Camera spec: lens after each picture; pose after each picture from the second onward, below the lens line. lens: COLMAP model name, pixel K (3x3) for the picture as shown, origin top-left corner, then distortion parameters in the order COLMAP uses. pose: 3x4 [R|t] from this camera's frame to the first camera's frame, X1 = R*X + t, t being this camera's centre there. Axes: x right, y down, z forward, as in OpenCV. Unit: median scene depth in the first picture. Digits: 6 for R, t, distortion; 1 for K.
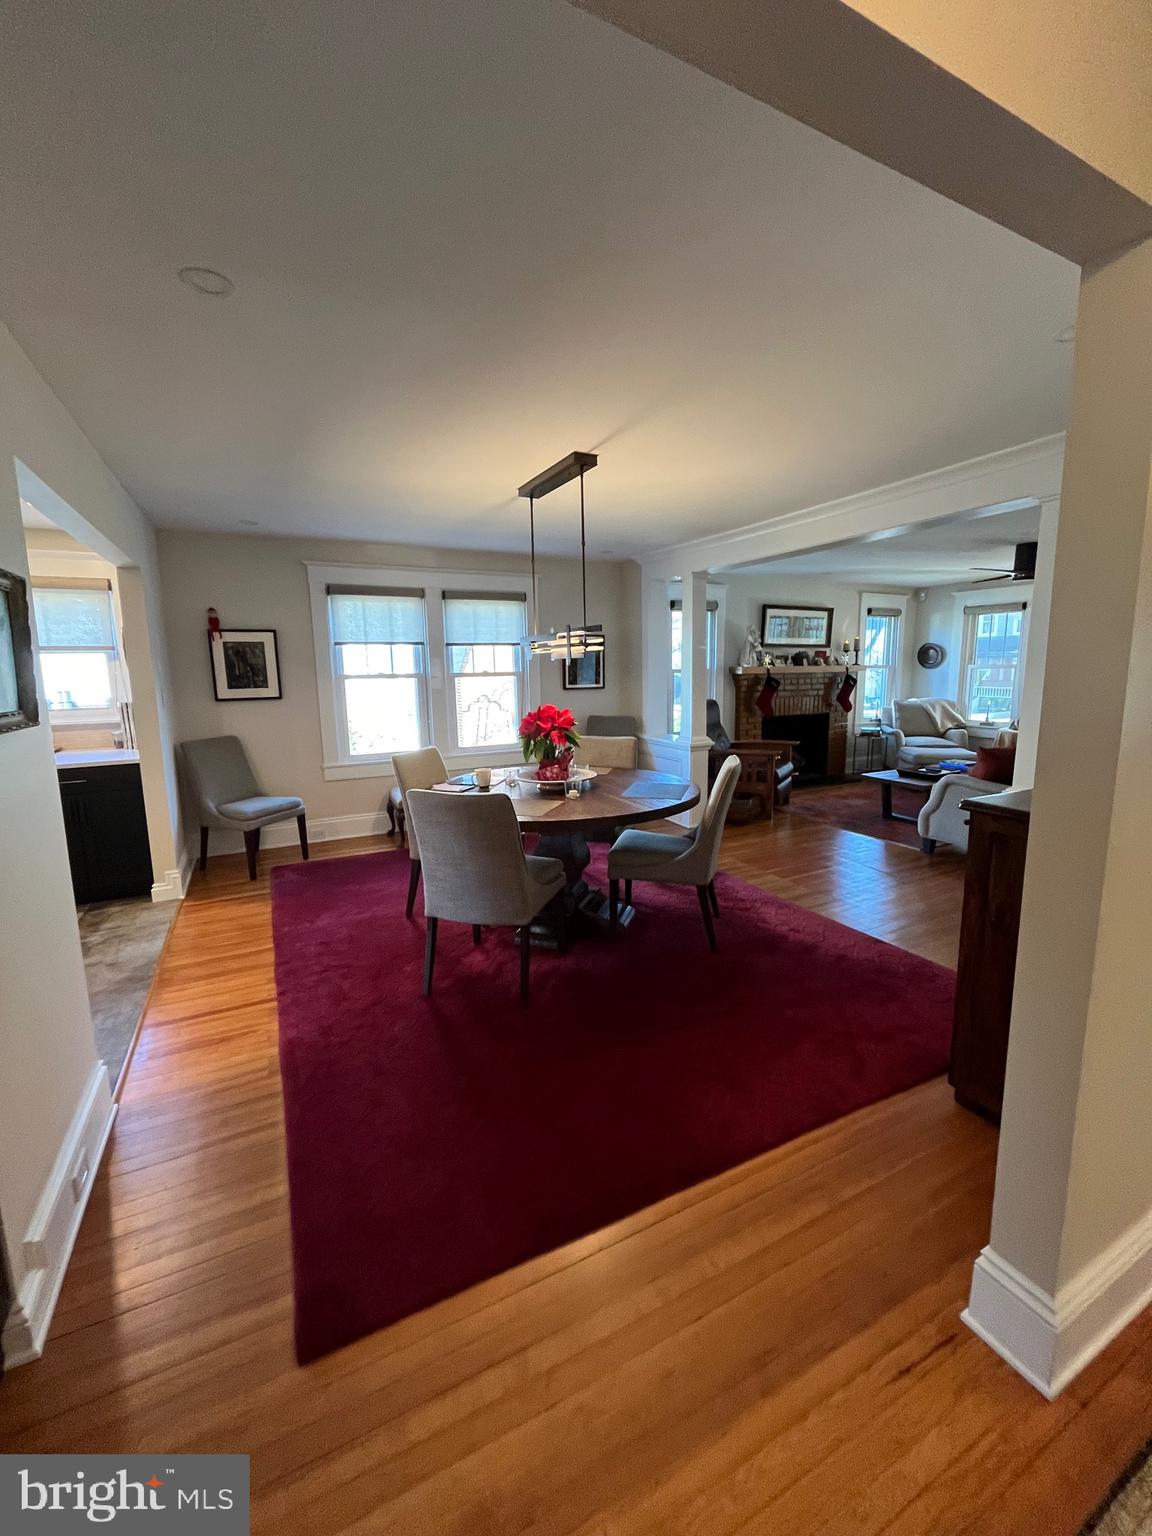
lens RADIAL K [[626.4, 0, 571.5], [0, 626.4, 771.4], [0, 0, 1]] dist [-0.001570, -0.000661]
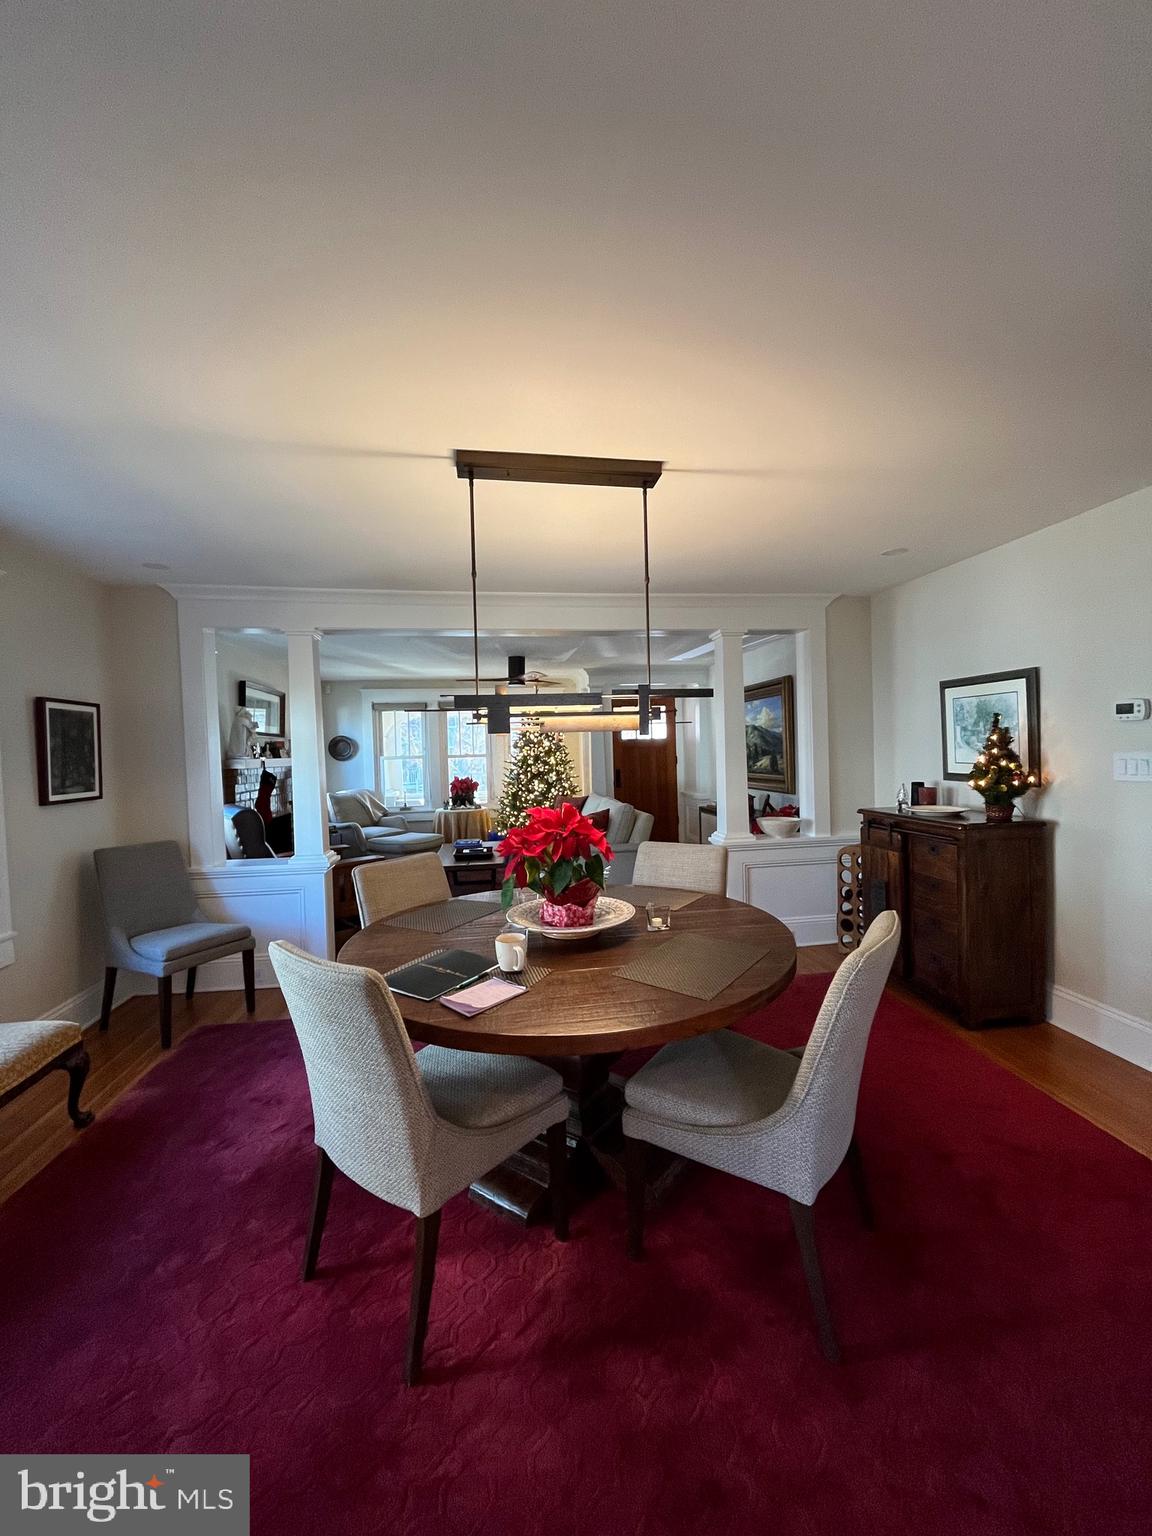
lens RADIAL K [[626.4, 0, 580.7], [0, 626.4, 767.1], [0, 0, 1]] dist [-0.001570, -0.000661]
pose [[0.318550, -0.021936, 0.947652, -0.280002], [0.175802, 0.983755, -0.036323, -0.054138], [-0.931461, 0.178170, 0.317232, 0.350691]]
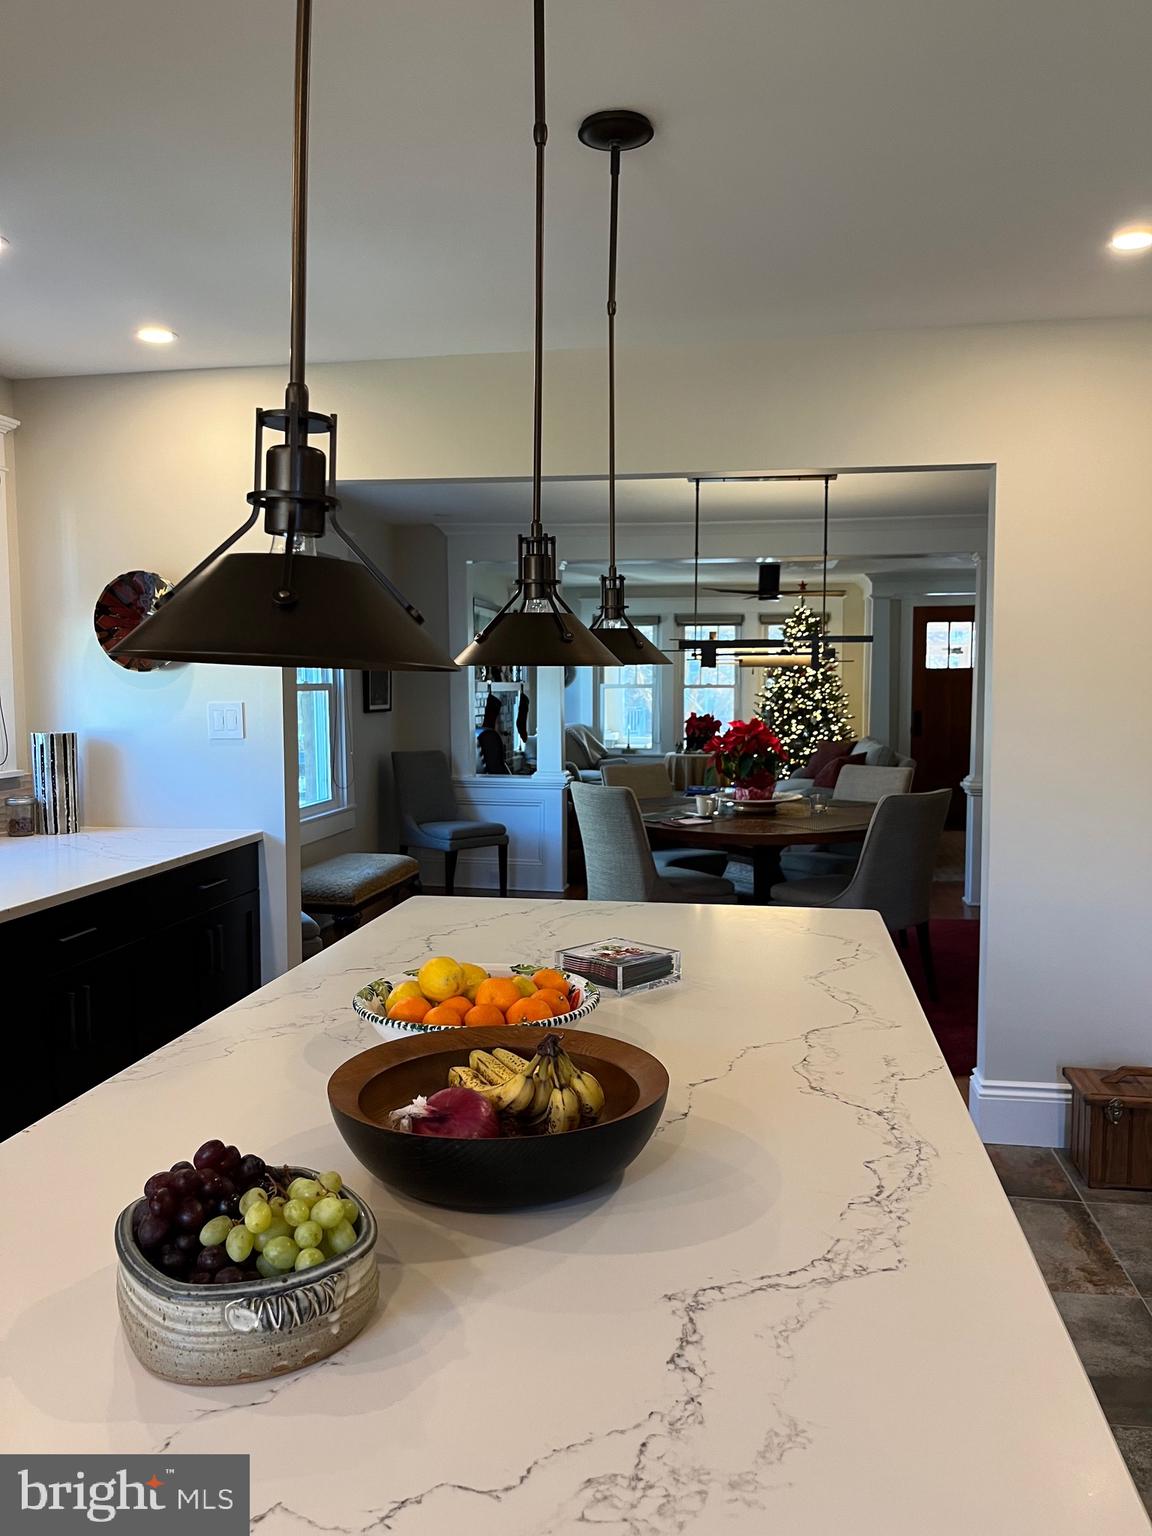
lens RADIAL K [[1165.2, 0, 574.6], [0, 1165.2, 773.7], [0, 0, 1]] dist [0.037051, -0.029380]
pose [[0.593078, -0.048901, 0.803659, -0.683490], [0.122781, 0.991973, -0.030250, -0.005287], [-0.795729, 0.116614, 0.594321, 0.101644]]
